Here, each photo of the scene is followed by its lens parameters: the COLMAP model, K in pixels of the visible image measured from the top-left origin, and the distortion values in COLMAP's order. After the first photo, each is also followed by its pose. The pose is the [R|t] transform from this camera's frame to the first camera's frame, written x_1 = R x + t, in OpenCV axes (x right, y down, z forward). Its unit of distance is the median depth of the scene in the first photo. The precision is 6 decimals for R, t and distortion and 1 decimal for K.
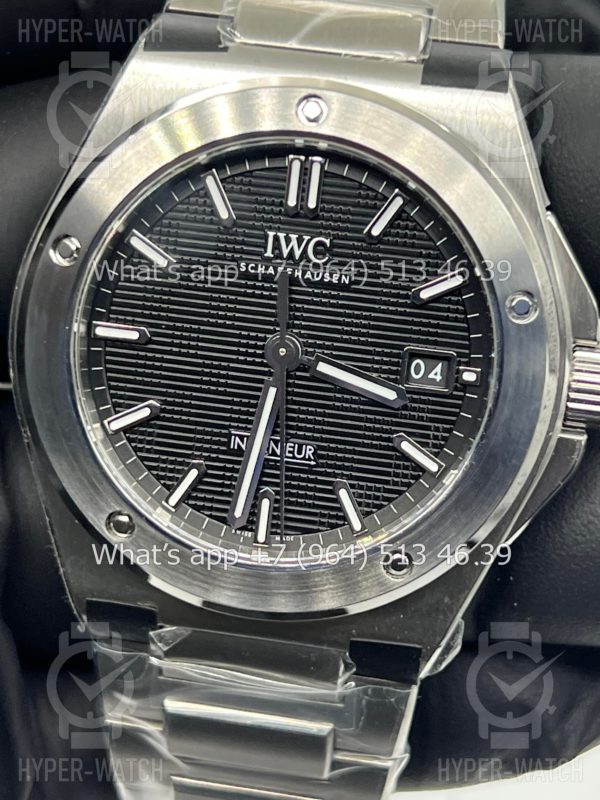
lens RADIAL K [[1849.4, 0, 294.1], [0, 1849.4, 391.3], [0, 0, 1]] dist [0.244335, 0.000000]
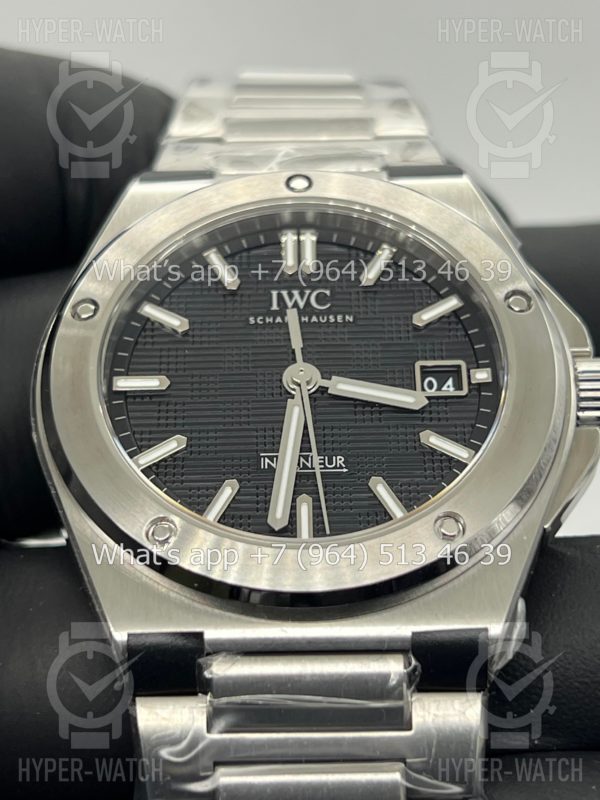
lens RADIAL K [[1849.4, 0, 279.1], [0, 1849.4, 397.8], [0, 0, 1]] dist [0.244335, 0.000000]
pose [[0.987051, -0.059833, 0.148831, -0.172980], [0.136910, 0.797708, -0.587297, 0.594328], [-0.083584, 0.600069, 0.795570, 0.180430]]
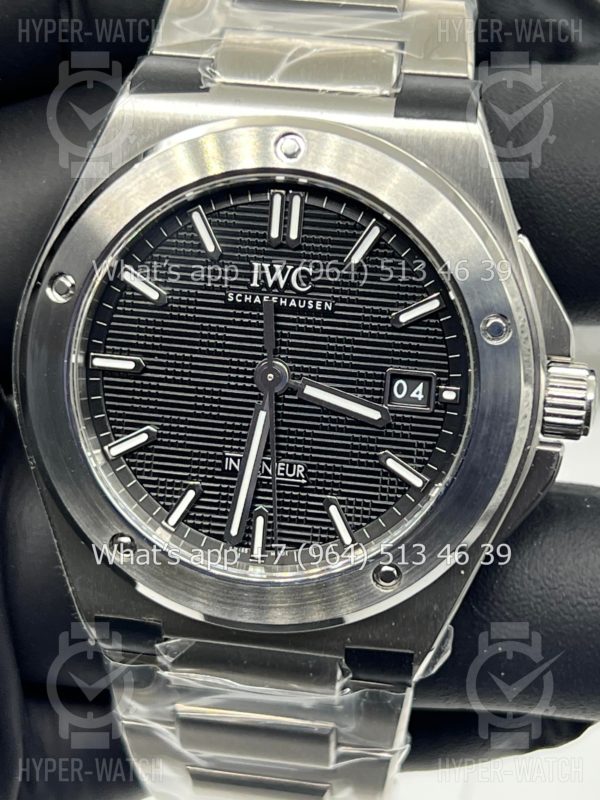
lens RADIAL K [[1849.4, 0, 292.1], [0, 1849.4, 385.9], [0, 0, 1]] dist [0.244335, 0.000000]
pose [[0.999097, -0.033093, -0.026657, 0.033510], [0.033781, 0.999096, 0.025796, -0.042735], [0.025779, -0.026673, 0.999312, -0.048232]]
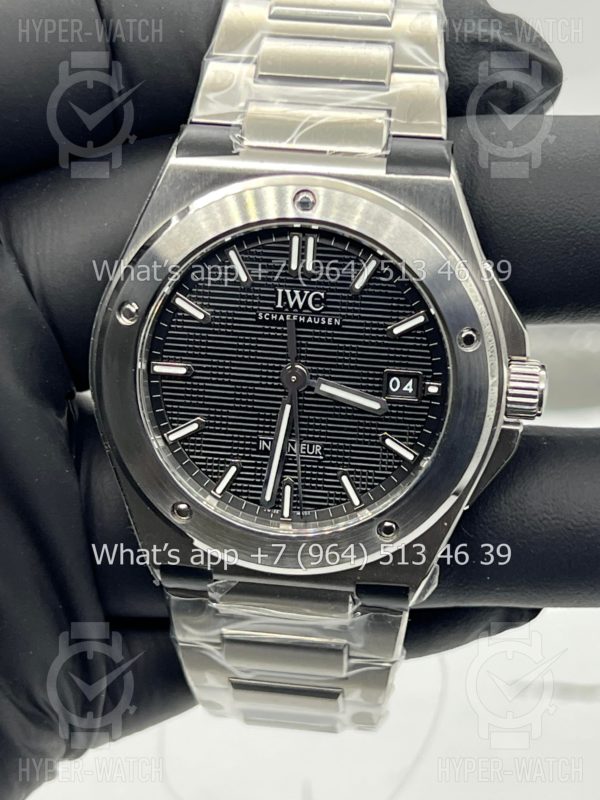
lens RADIAL K [[1849.4, 0, 299.7], [0, 1849.4, 398.8], [0, 0, 1]] dist [0.244335, 0.000000]
pose [[0.998264, -0.058692, -0.004827, 0.003676], [0.058873, 0.992668, 0.105570, -0.147271], [-0.001405, -0.105671, 0.994400, -0.336716]]
